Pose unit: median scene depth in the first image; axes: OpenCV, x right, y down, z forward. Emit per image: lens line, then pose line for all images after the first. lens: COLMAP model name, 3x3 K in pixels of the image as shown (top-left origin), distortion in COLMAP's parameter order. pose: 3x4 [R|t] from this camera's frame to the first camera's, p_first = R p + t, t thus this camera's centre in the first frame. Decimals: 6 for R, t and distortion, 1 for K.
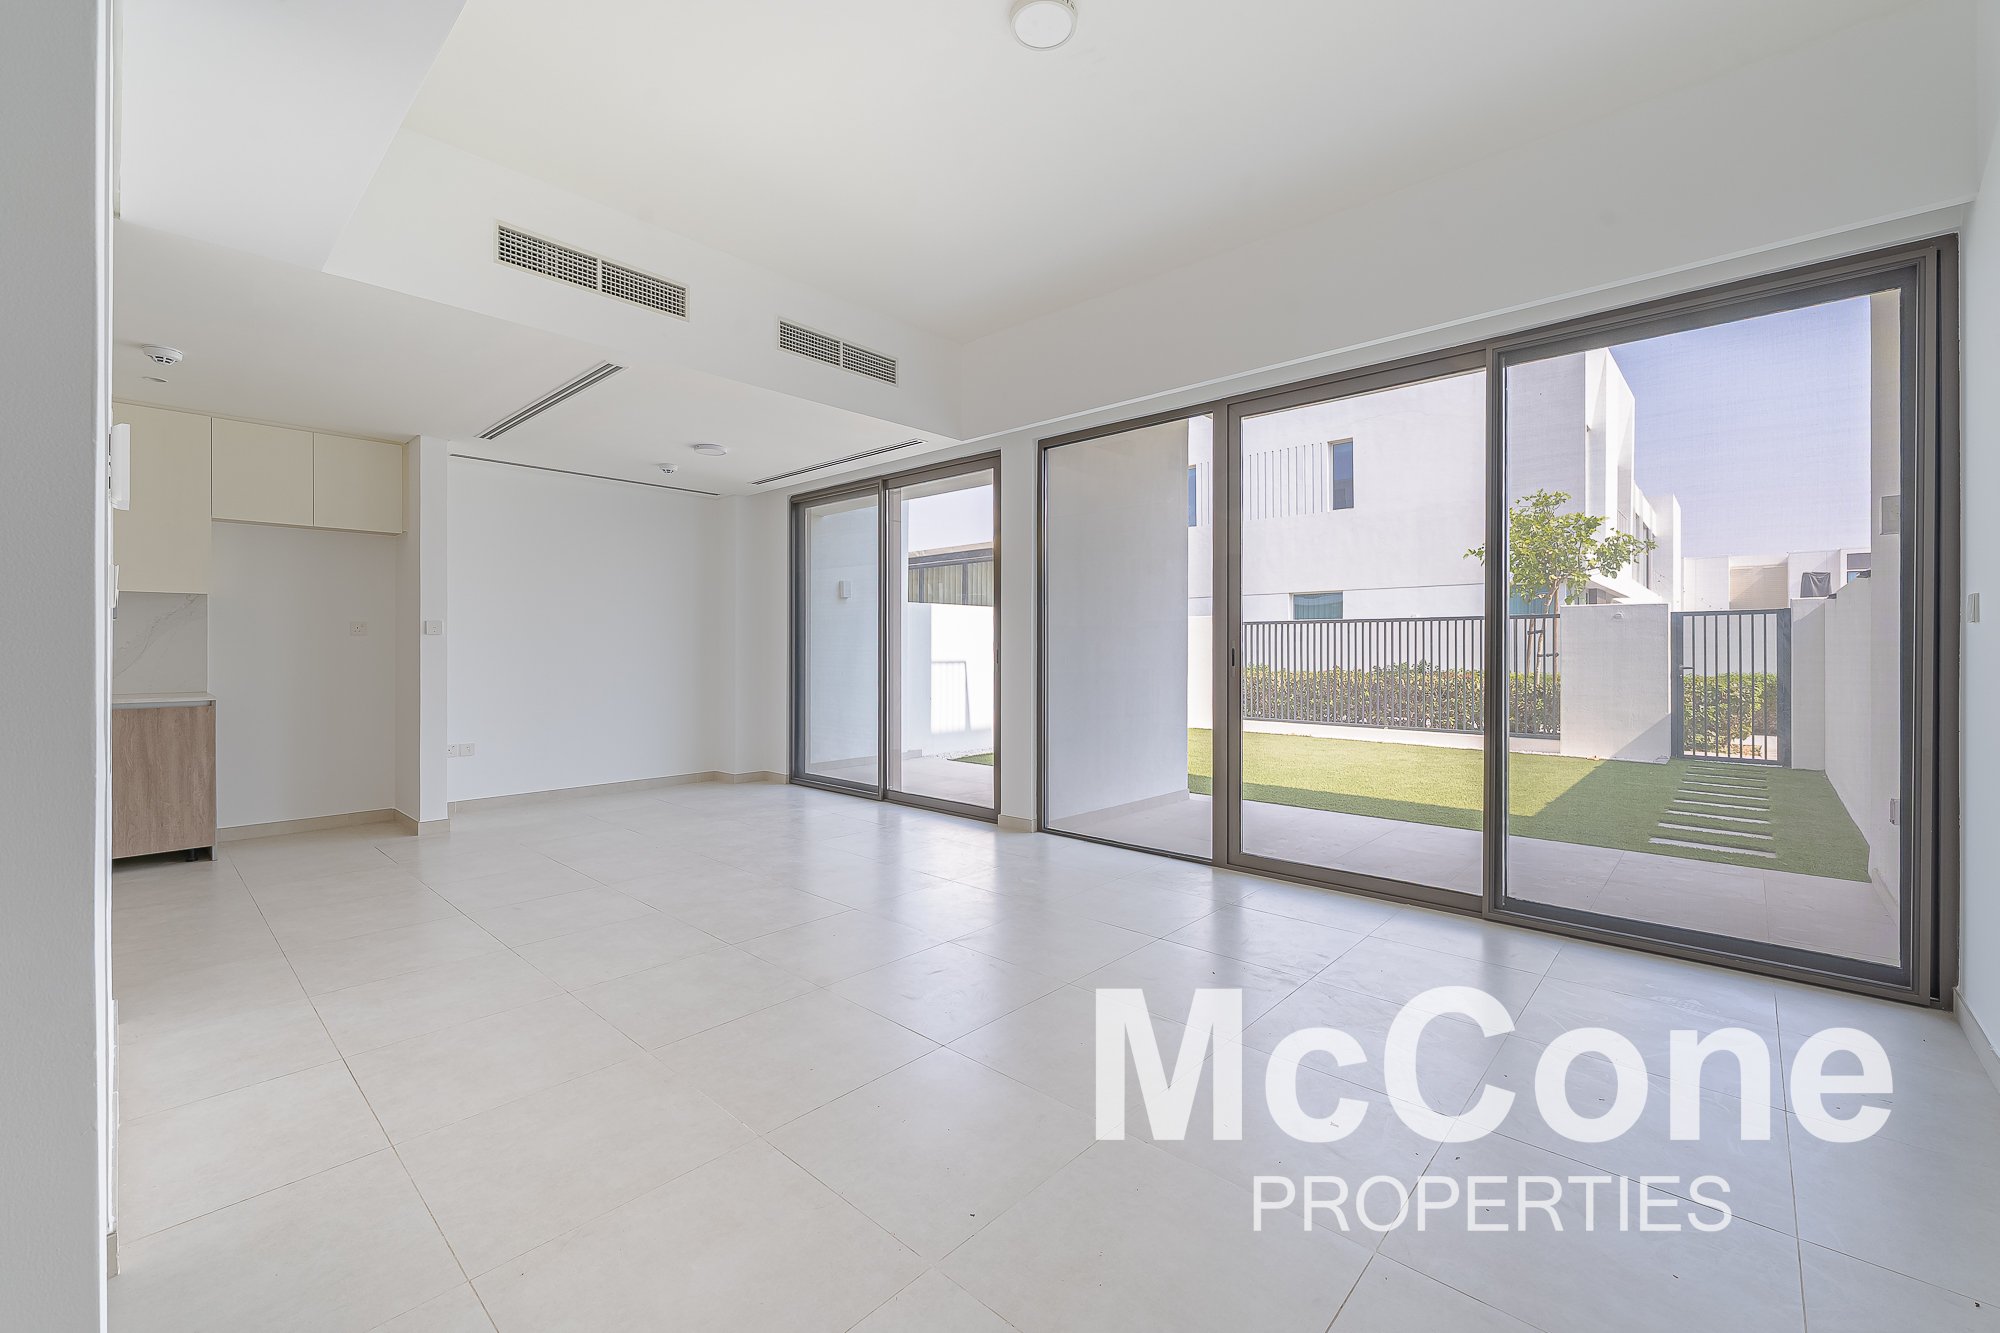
lens RADIAL K [[806.0, 0, 1004.6], [0, 806.0, 663.6], [0, 0, 1]] dist [-0.002885, 0.000201]
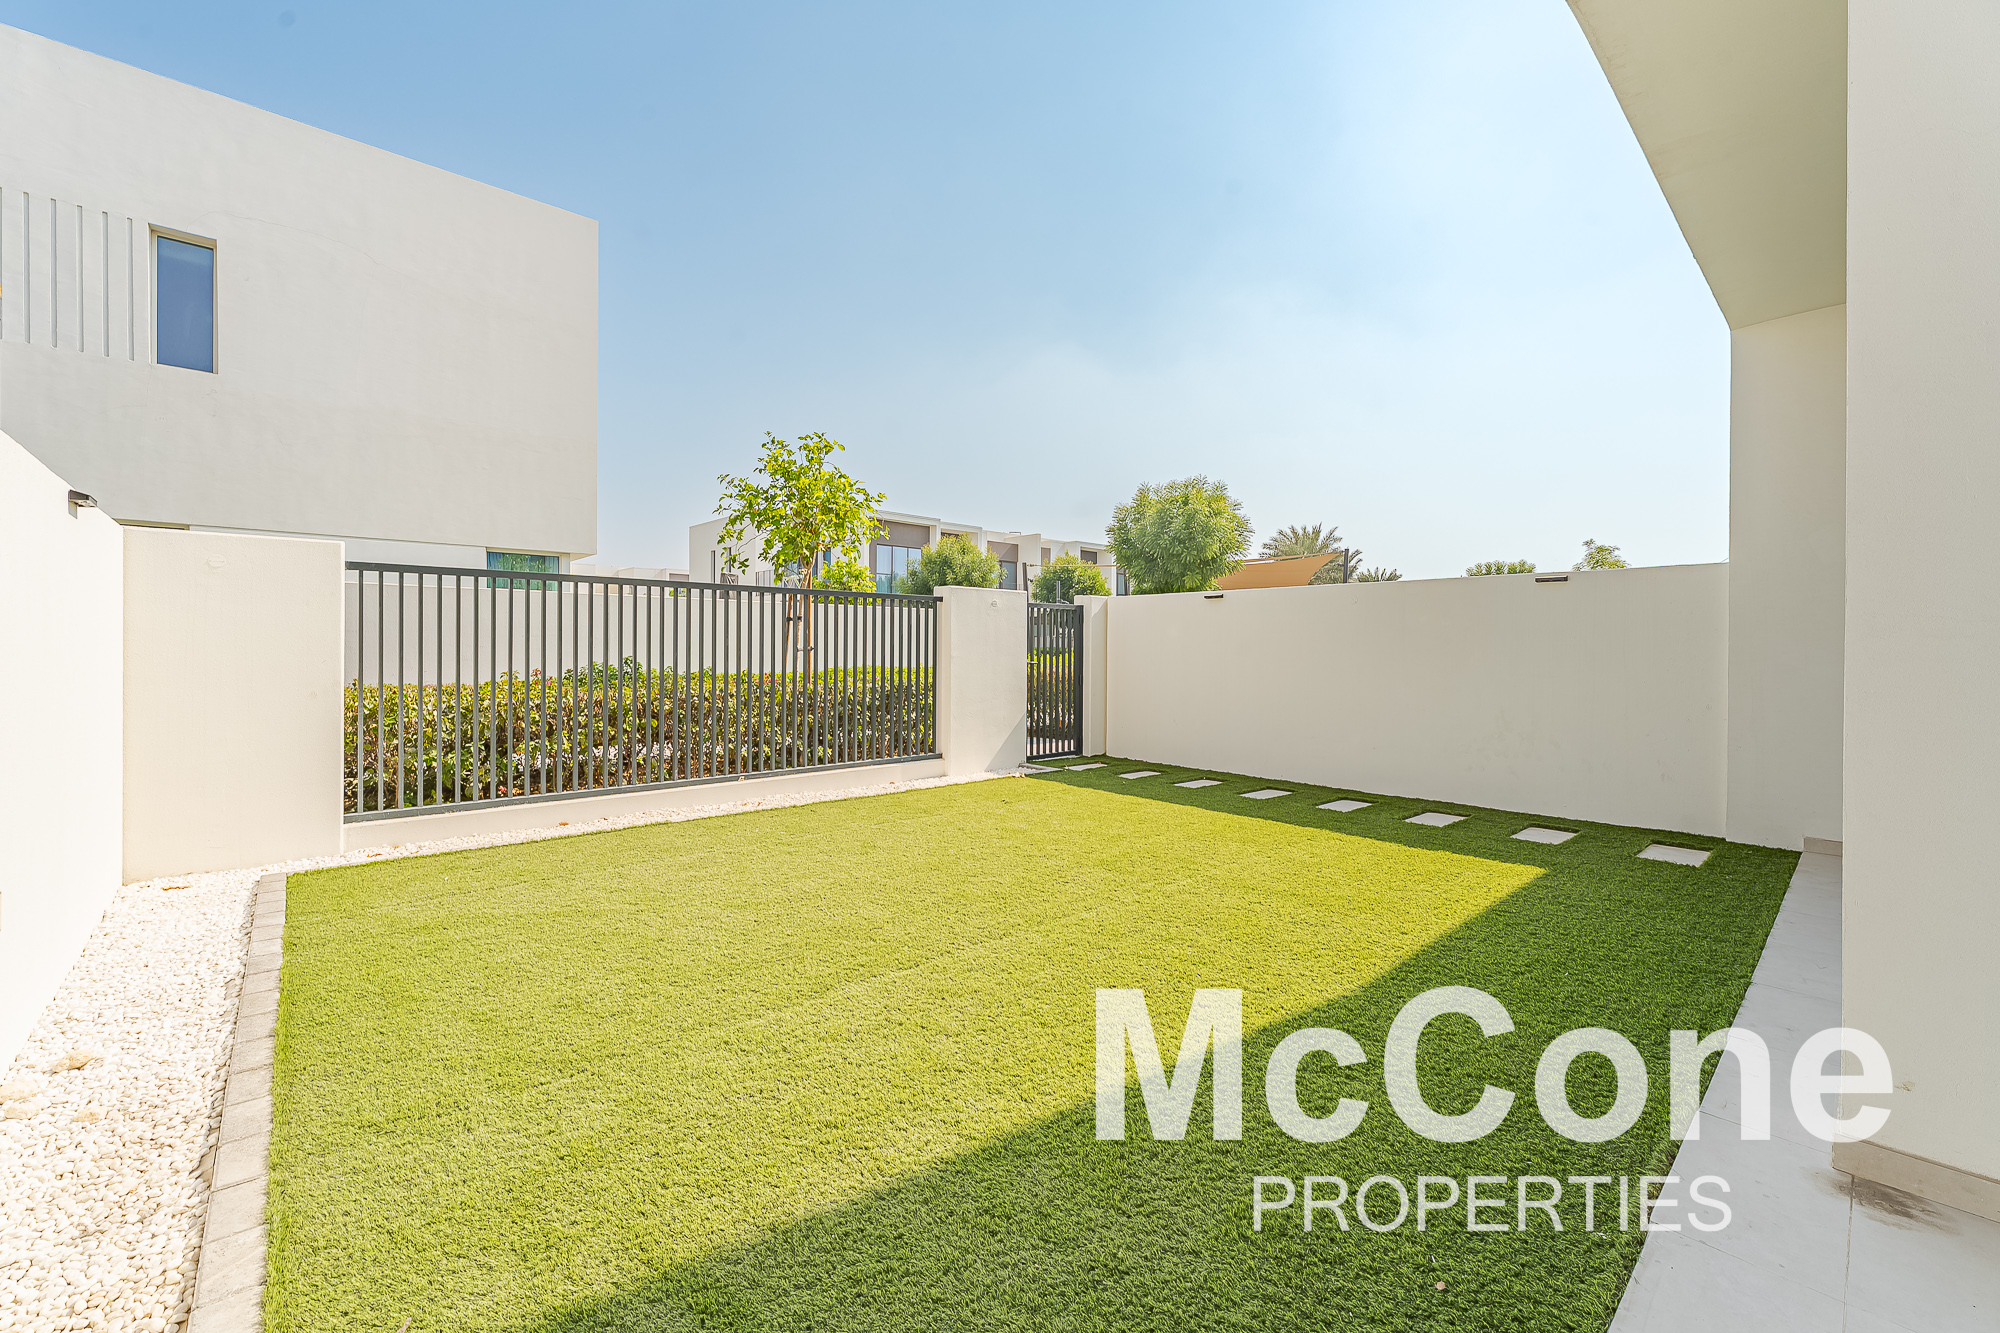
lens RADIAL K [[806.0, 0, 983.7], [0, 806.0, 653.5], [0, 0, 1]] dist [-0.002885, 0.000201]
pose [[0.103801, -0.002693, 0.994594, -0.073590], [0.012611, 0.999920, 0.001391, -0.005342], [-0.994518, 0.012399, 0.103826, 0.788012]]
